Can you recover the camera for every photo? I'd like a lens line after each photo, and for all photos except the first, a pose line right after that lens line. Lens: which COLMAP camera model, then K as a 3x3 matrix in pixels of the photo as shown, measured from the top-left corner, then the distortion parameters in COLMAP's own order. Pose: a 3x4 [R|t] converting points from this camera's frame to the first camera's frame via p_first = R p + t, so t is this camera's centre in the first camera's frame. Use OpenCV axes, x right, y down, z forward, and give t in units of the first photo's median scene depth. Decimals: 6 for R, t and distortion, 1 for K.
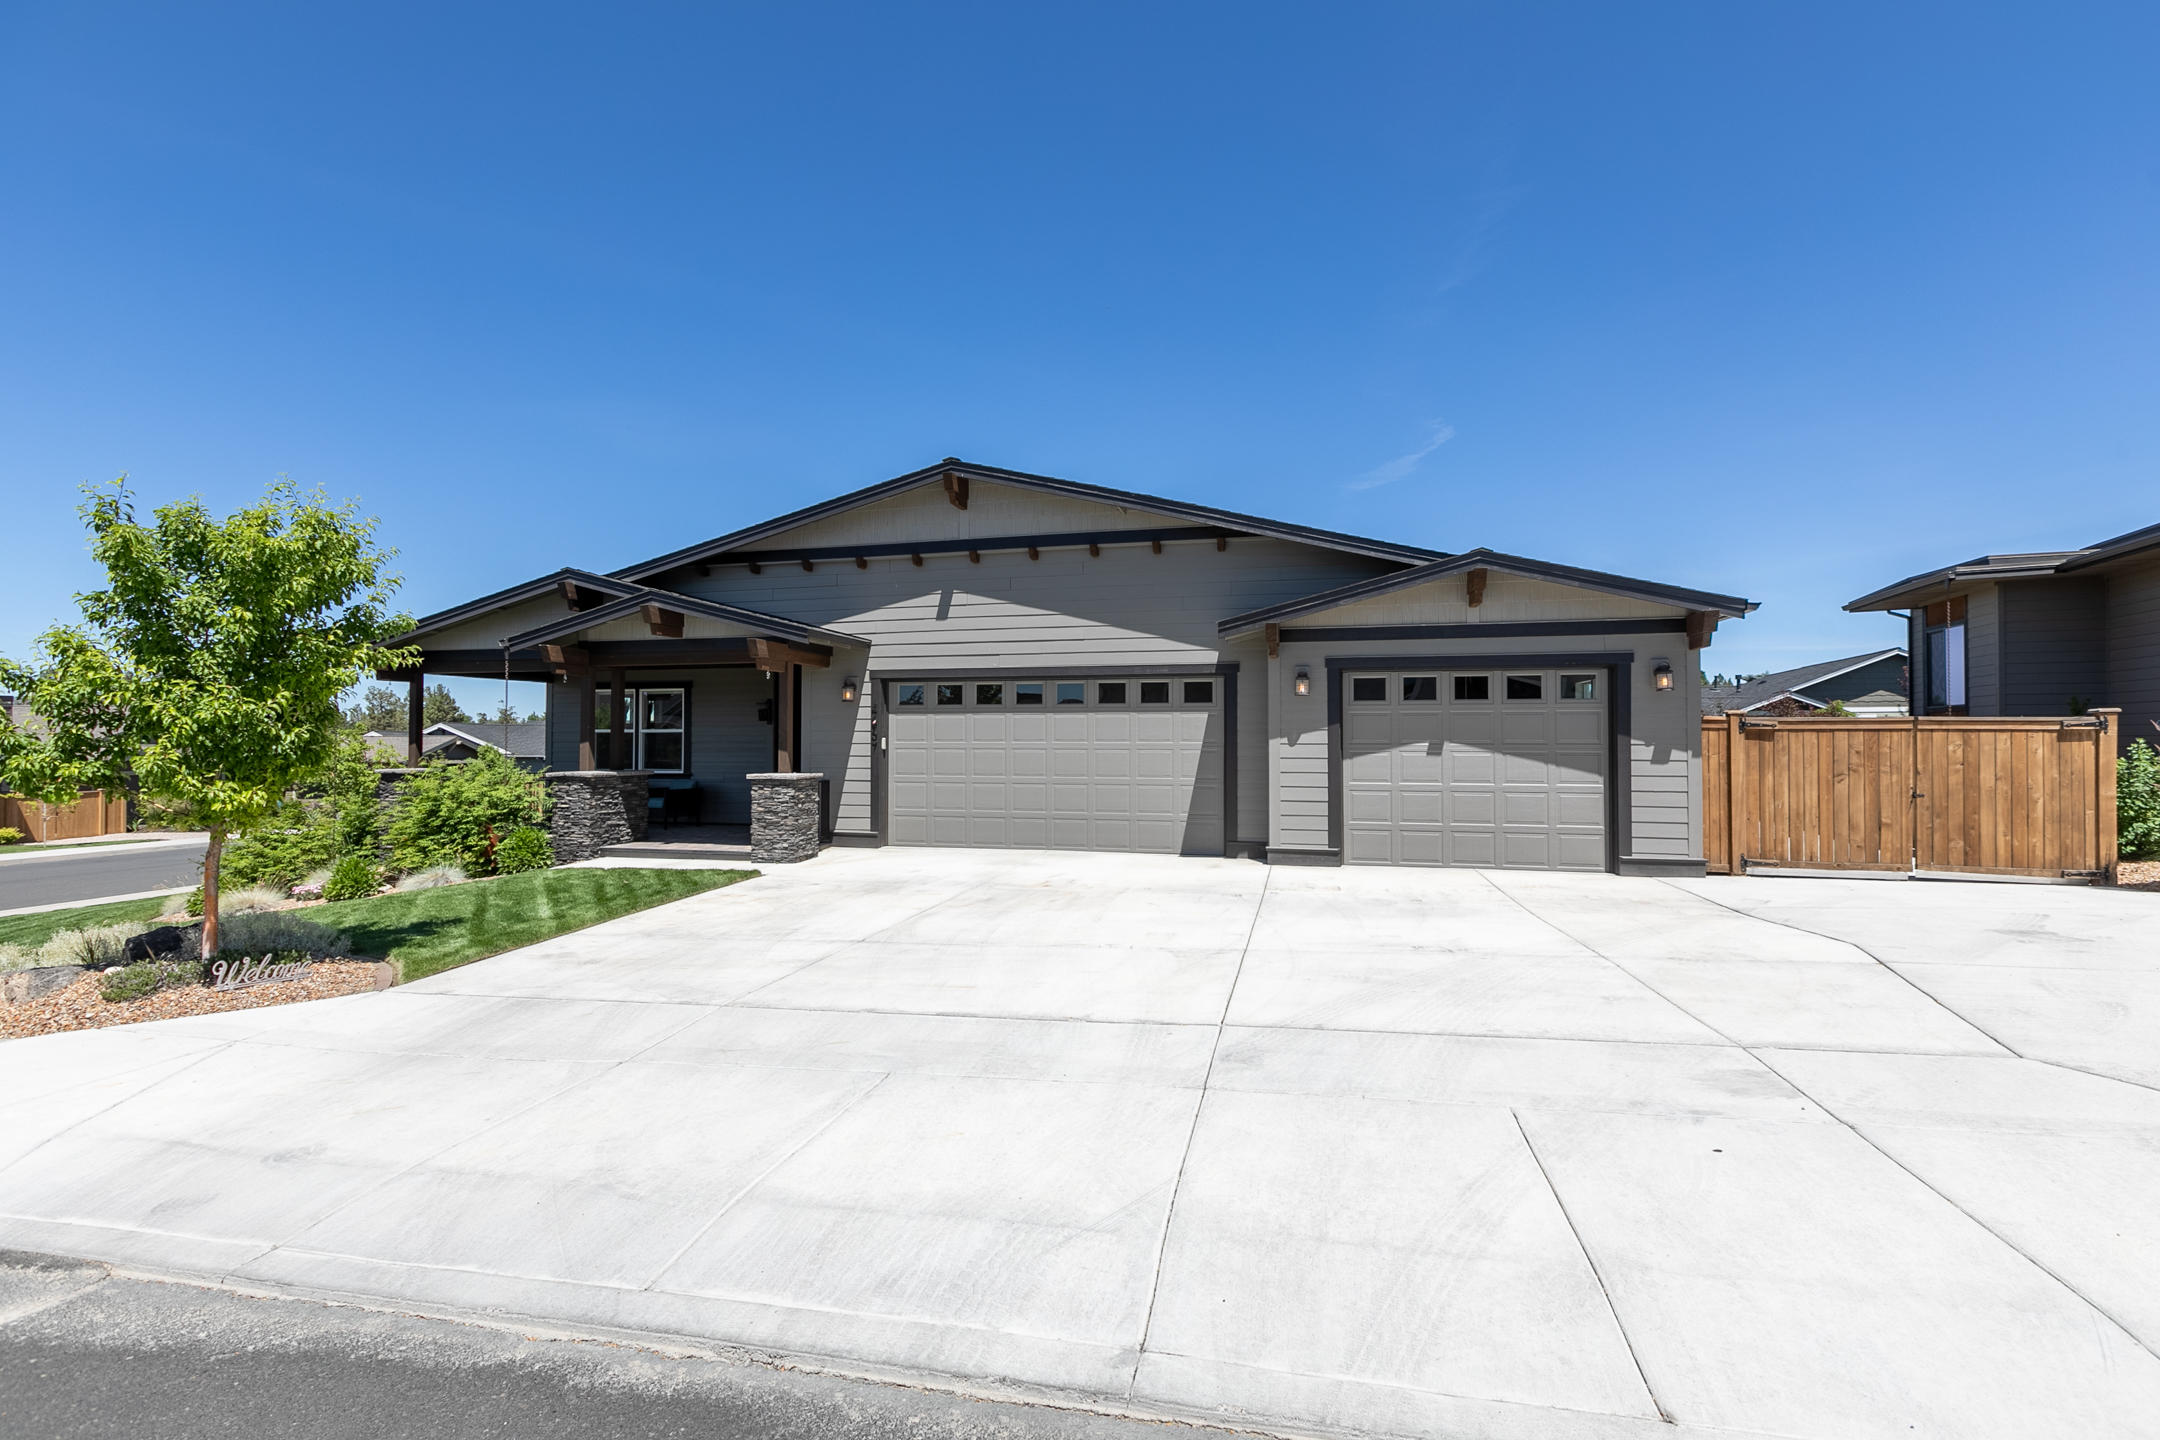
lens RADIAL K [[961.6, 0, 1079.4], [0, 961.6, 725.5], [0, 0, 1]] dist [0.000709, -0.000008]
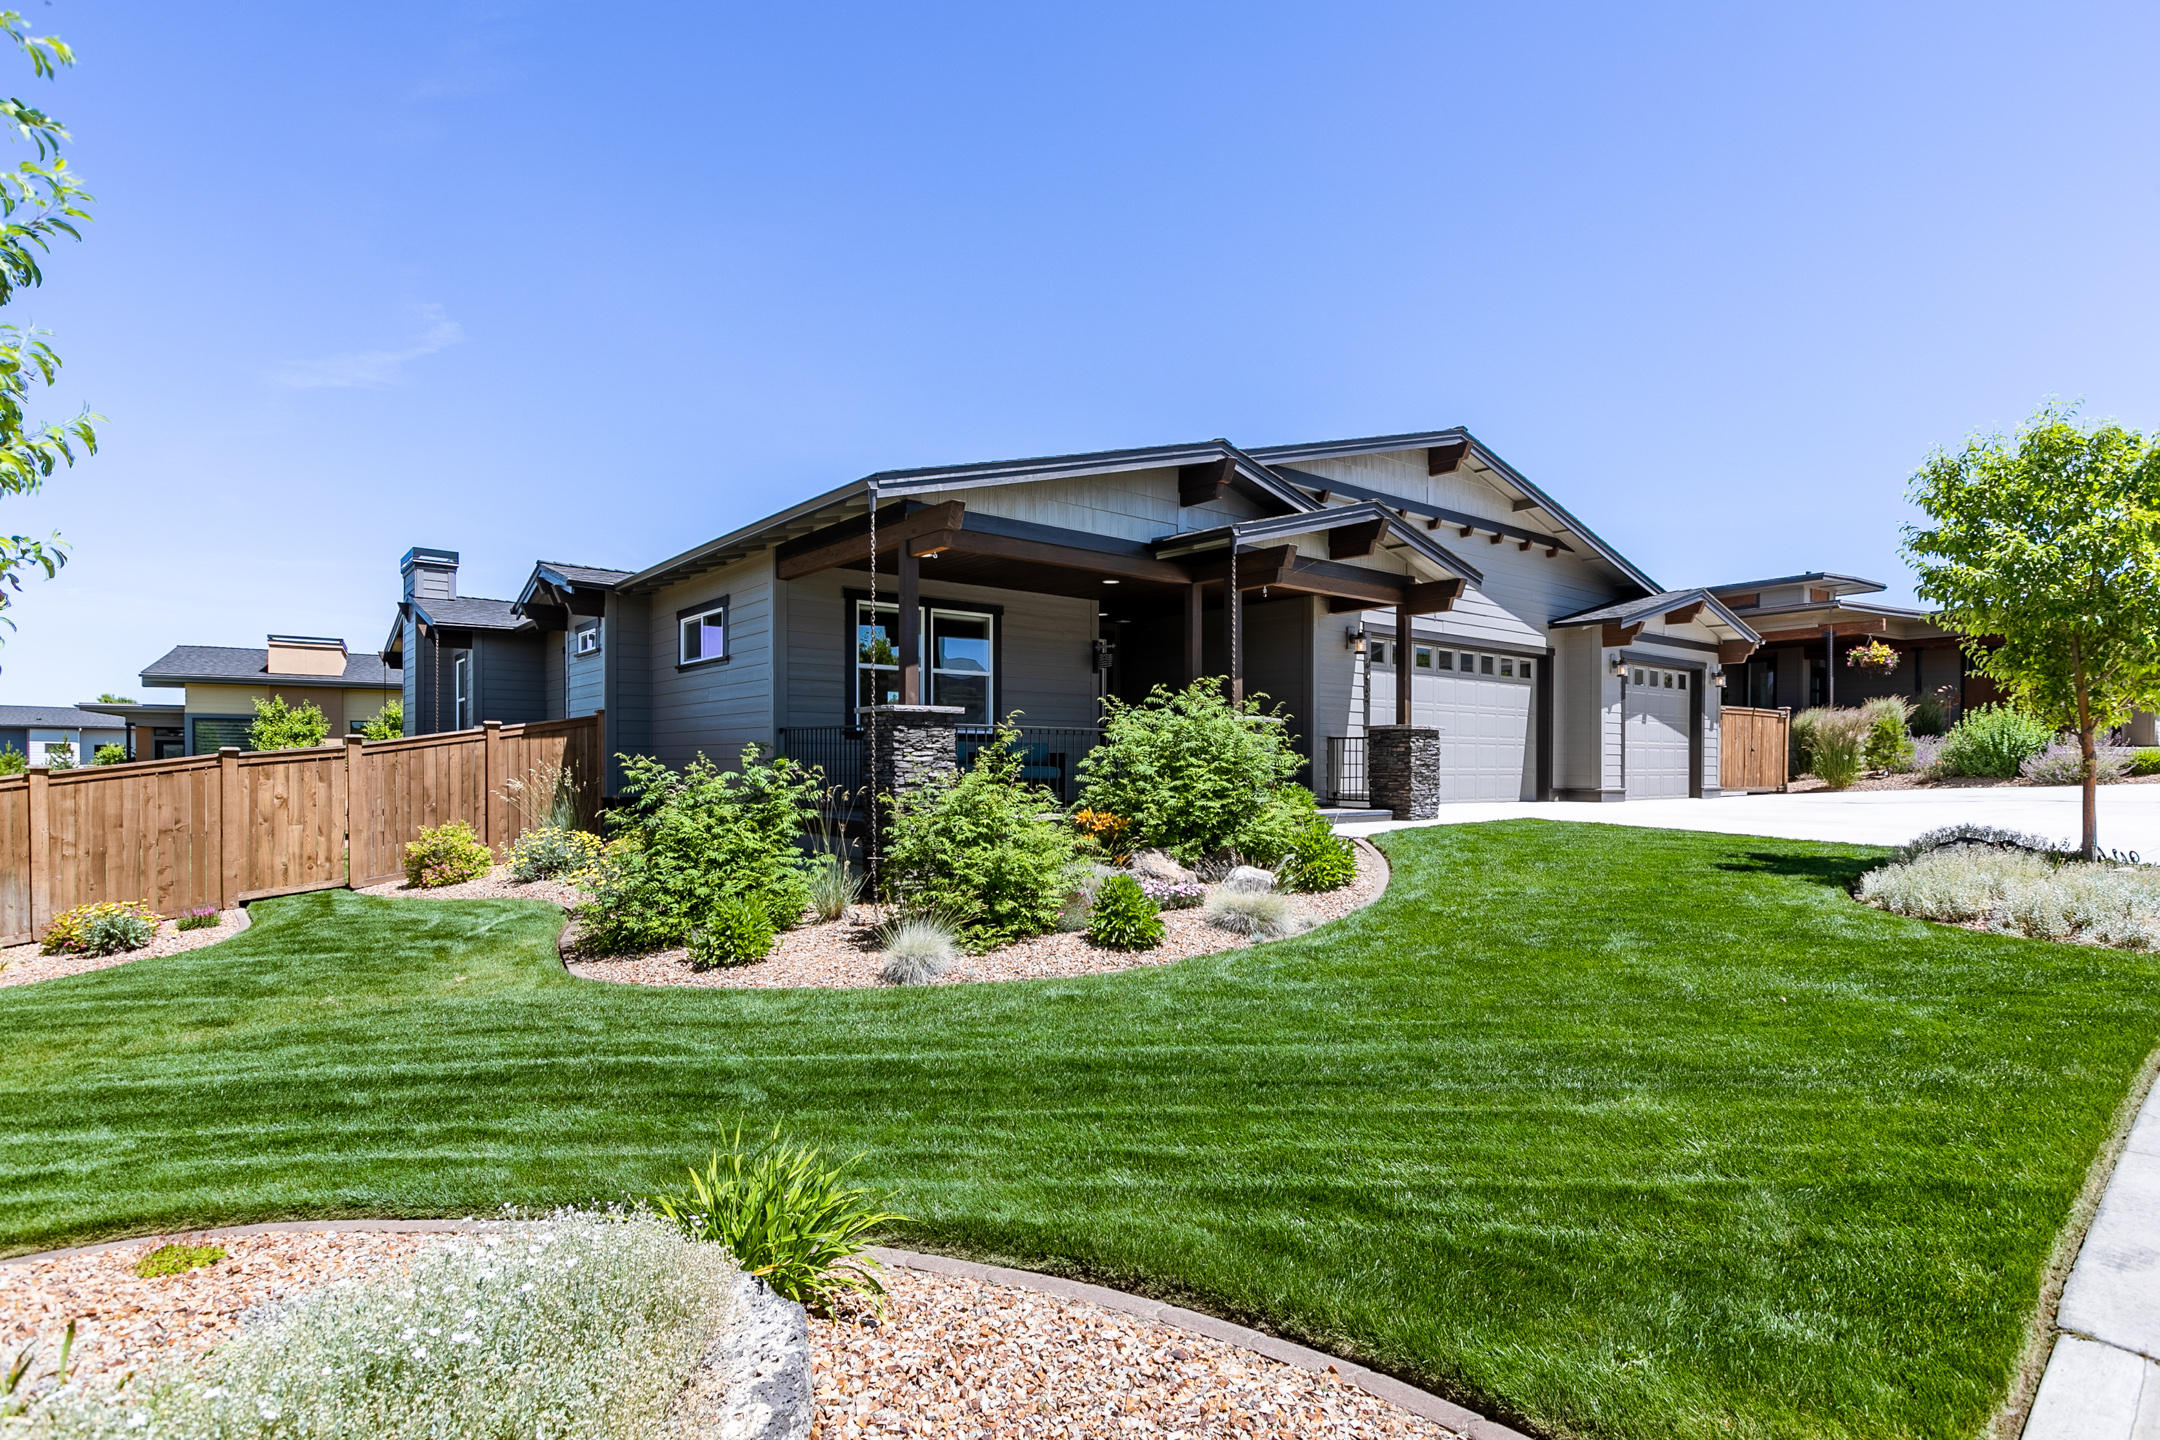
lens RADIAL K [[1068.2, 0, 1077.8], [0, 1068.2, 767.7], [0, 0, 1]] dist [-0.000556, 0.000037]
pose [[0.622217, -0.001104, 0.782844, -1.047506], [-0.017888, 0.999718, 0.015627, 0.064331], [-0.782641, -0.023727, 0.622021, 0.482096]]
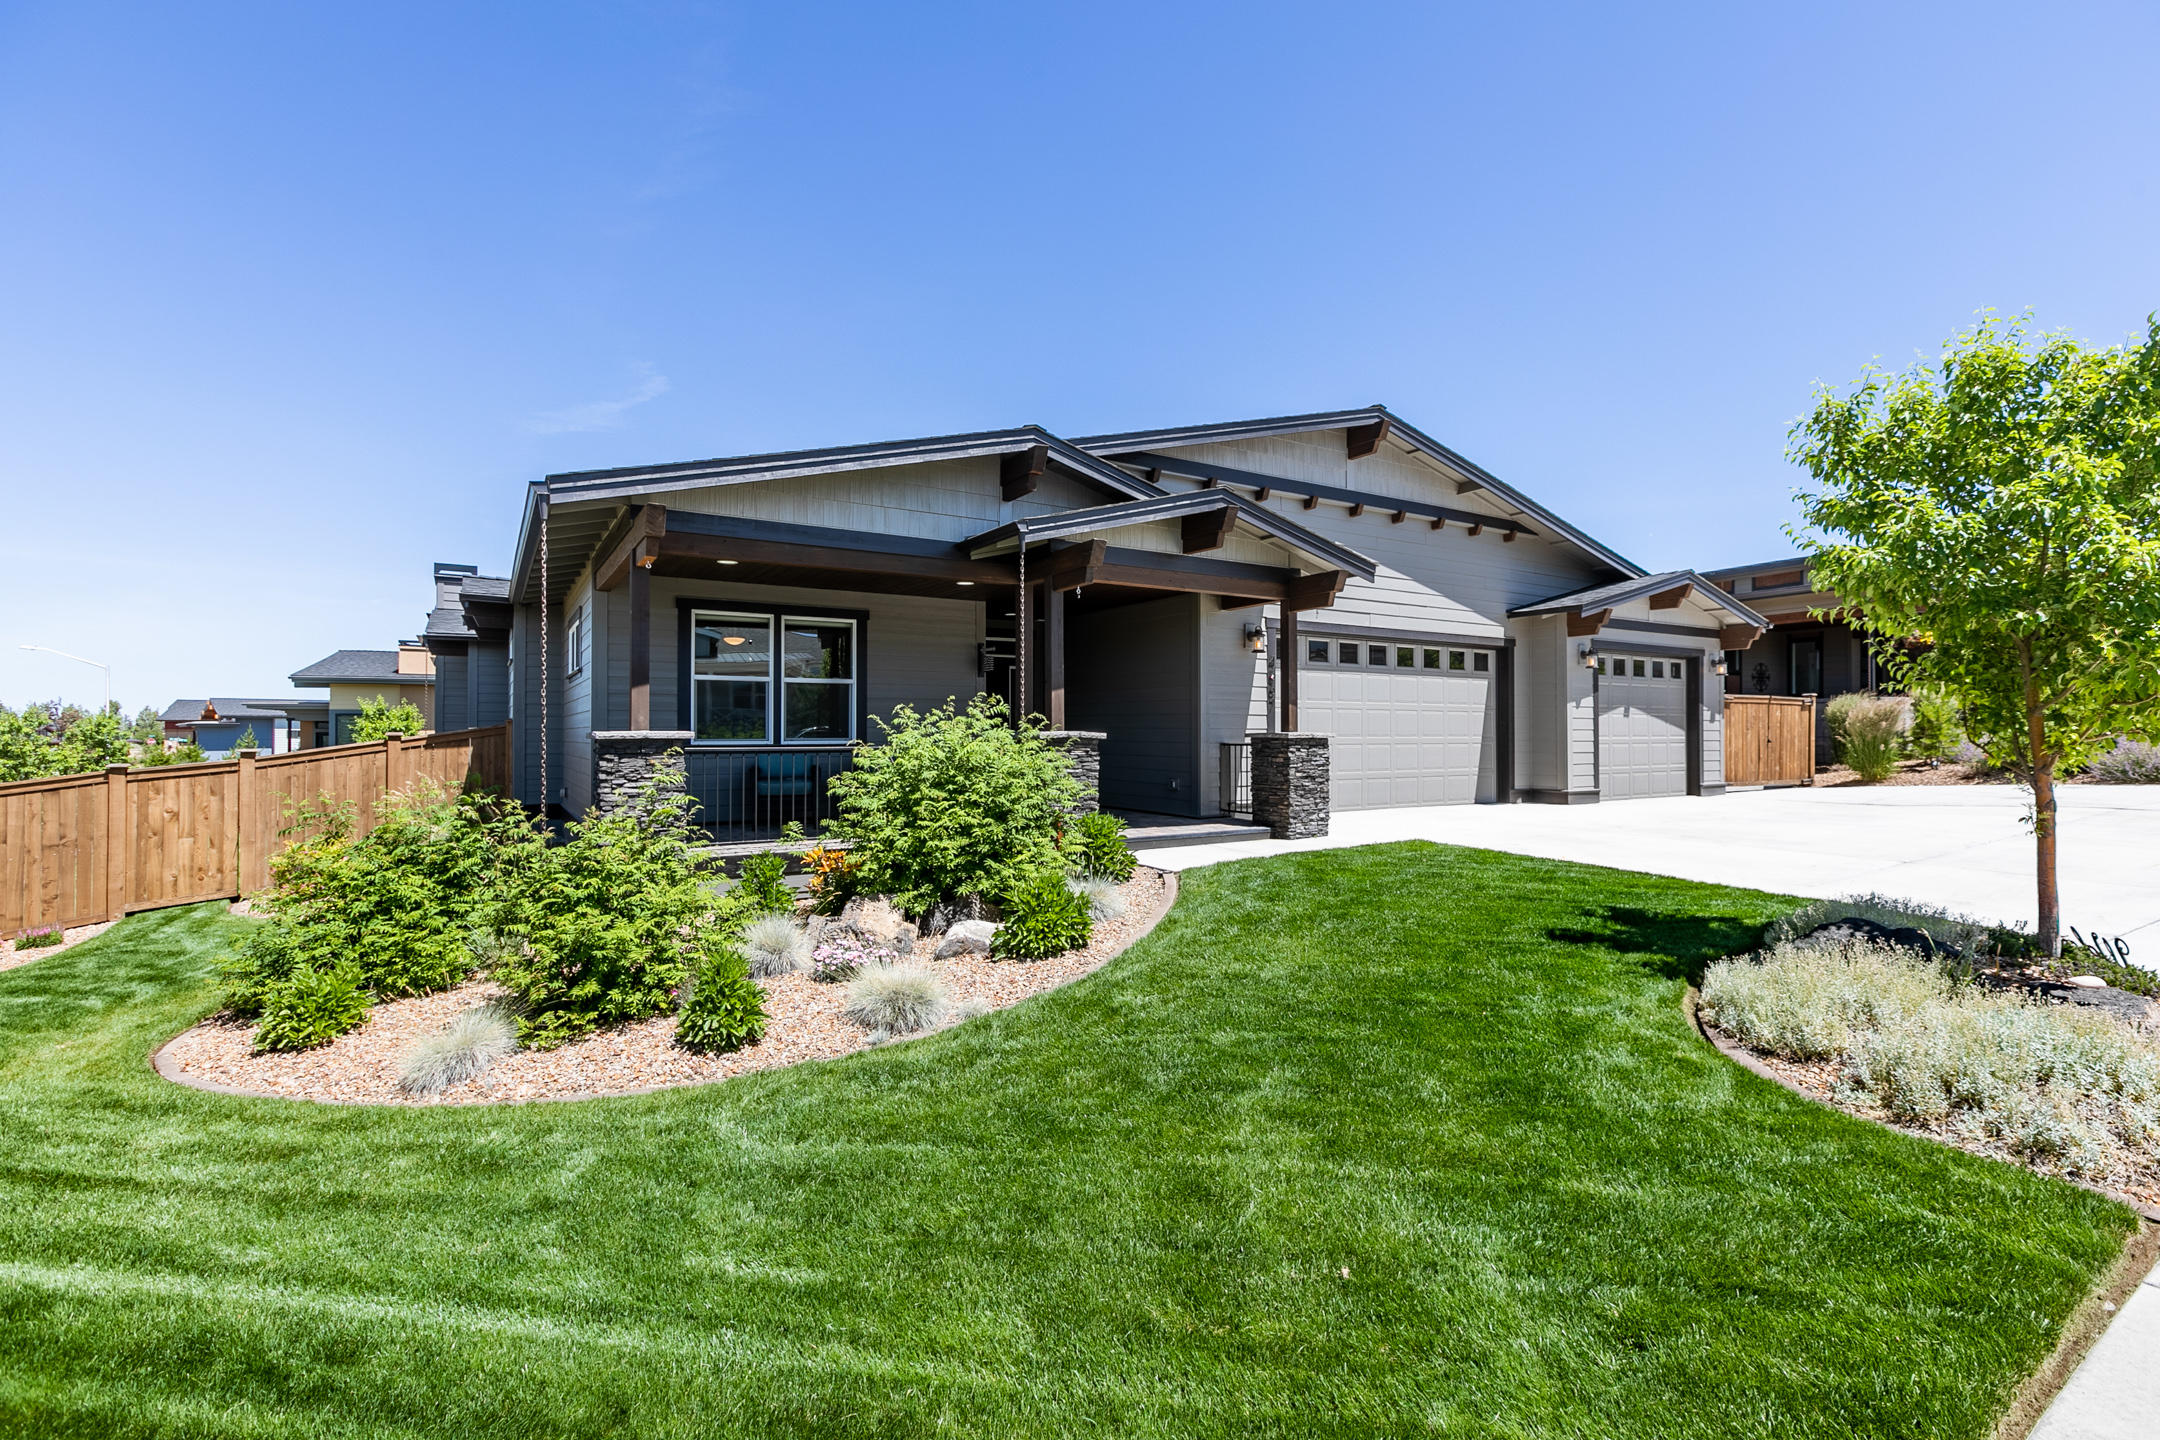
lens RADIAL K [[961.6, 0, 1079.4], [0, 961.6, 725.5], [0, 0, 1]] dist [0.000709, -0.000008]
pose [[0.708811, 0.005917, 0.705374, -0.825167], [-0.010361, 0.999944, 0.002022, 0.035242], [-0.705322, -0.008742, 0.708833, 0.424678]]
